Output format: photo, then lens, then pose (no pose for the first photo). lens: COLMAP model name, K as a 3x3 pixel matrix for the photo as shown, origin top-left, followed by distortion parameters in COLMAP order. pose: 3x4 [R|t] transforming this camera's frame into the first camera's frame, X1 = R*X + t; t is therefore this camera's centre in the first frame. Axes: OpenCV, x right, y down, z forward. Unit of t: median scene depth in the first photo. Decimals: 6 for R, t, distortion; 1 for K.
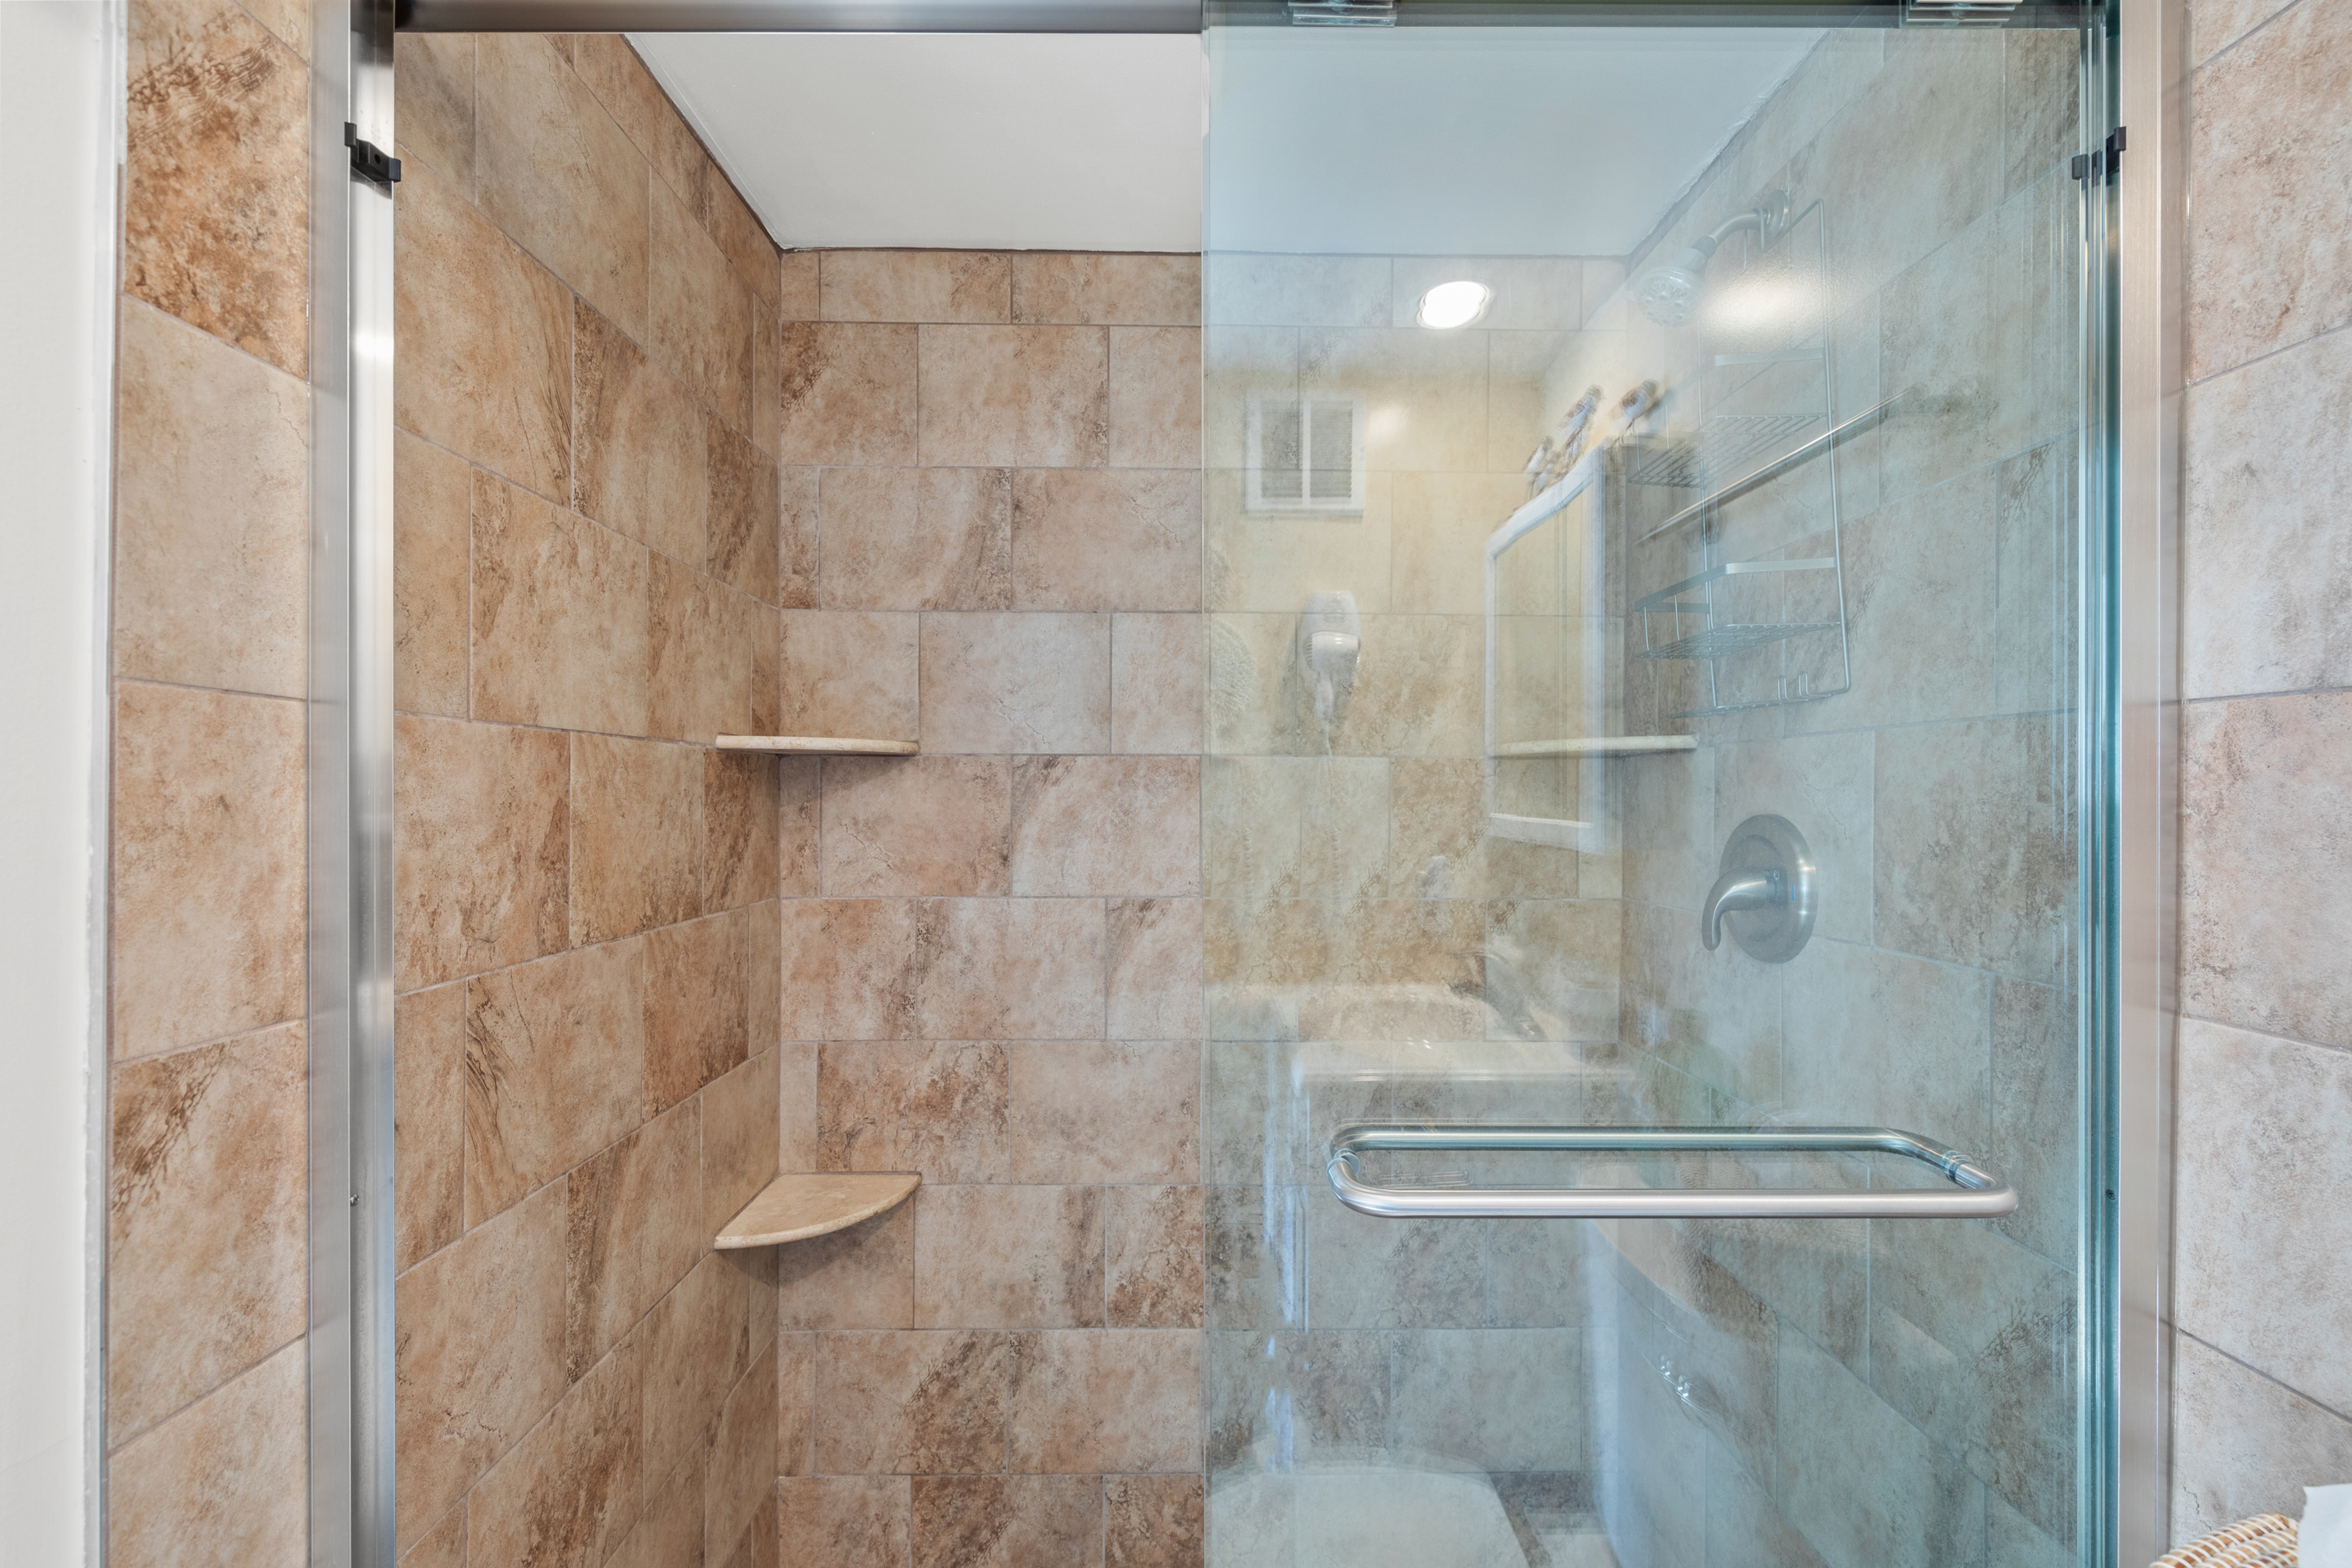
lens RADIAL K [[1024.0, 0, 1184.5], [0, 1024.0, 790.0], [0, 0, 1]] dist [-0.002331, 0.000126]
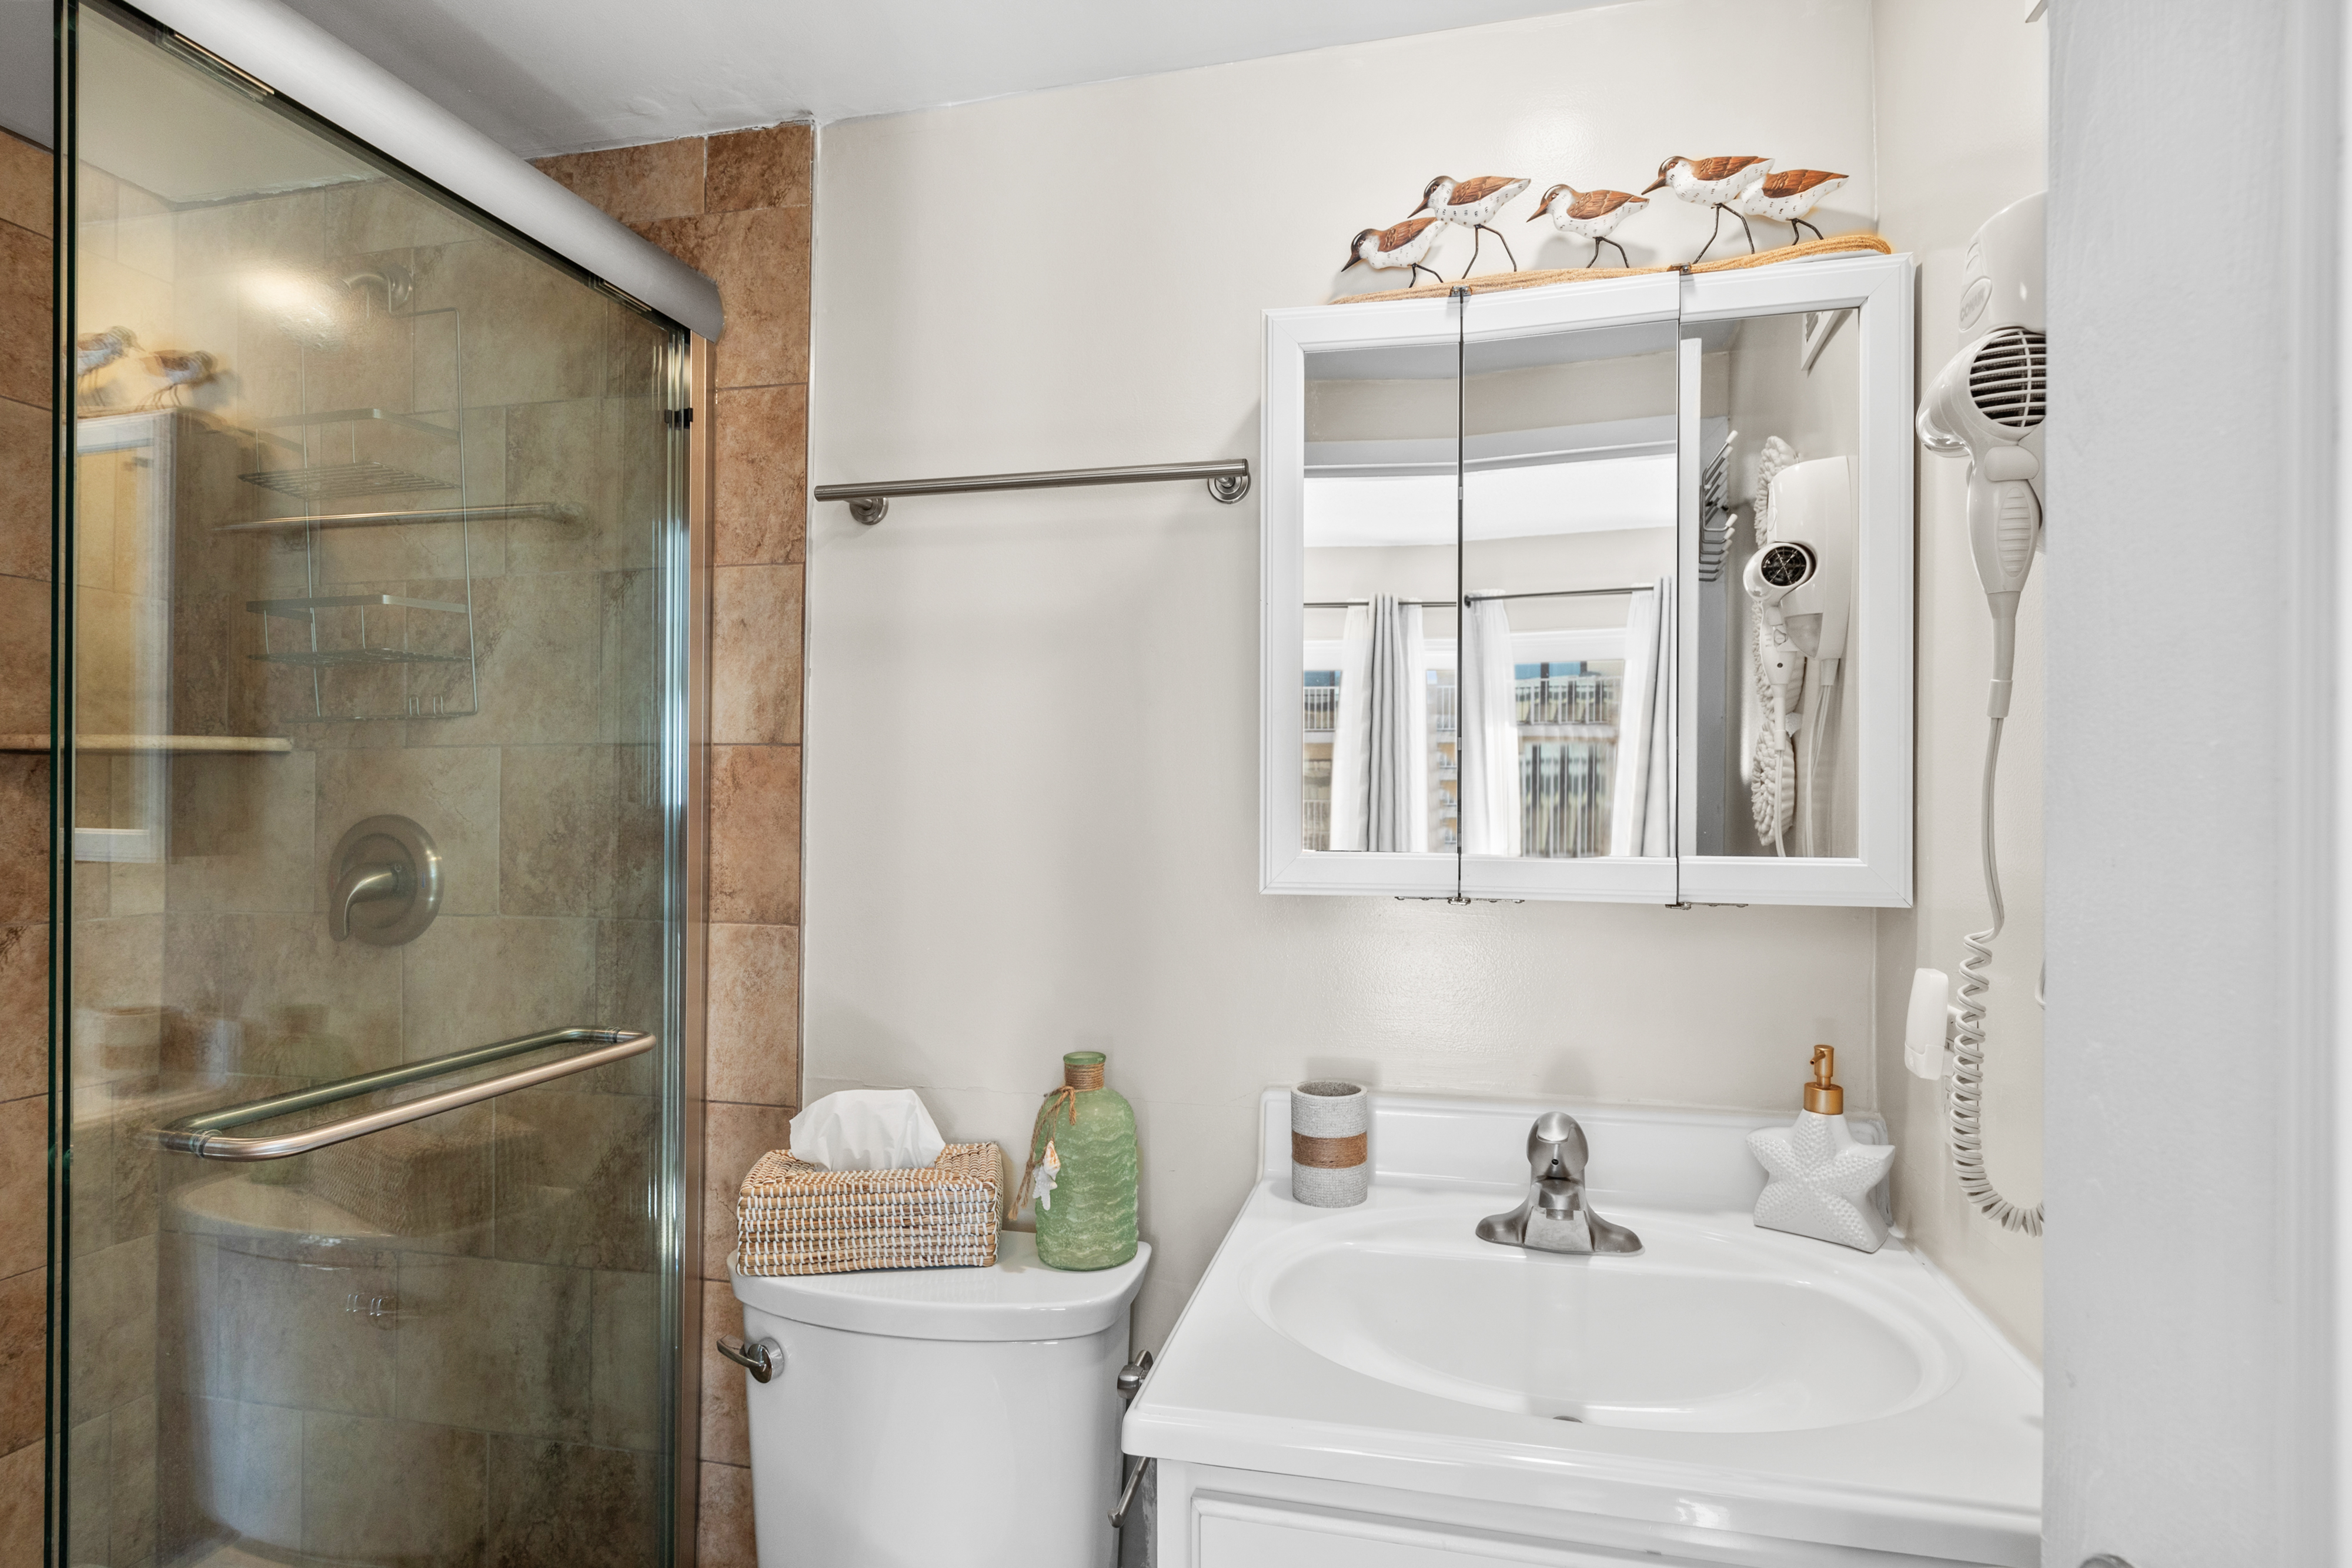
lens RADIAL K [[1179.7, 0, 1181.1], [0, 1179.7, 806.7], [0, 0, 1]] dist [0.010547, 0.000581]
pose [[0.277523, -0.003135, 0.960714, -0.616190], [-0.005434, 0.999974, 0.004833, 0.005521], [-0.960704, -0.006562, 0.277498, -0.280545]]
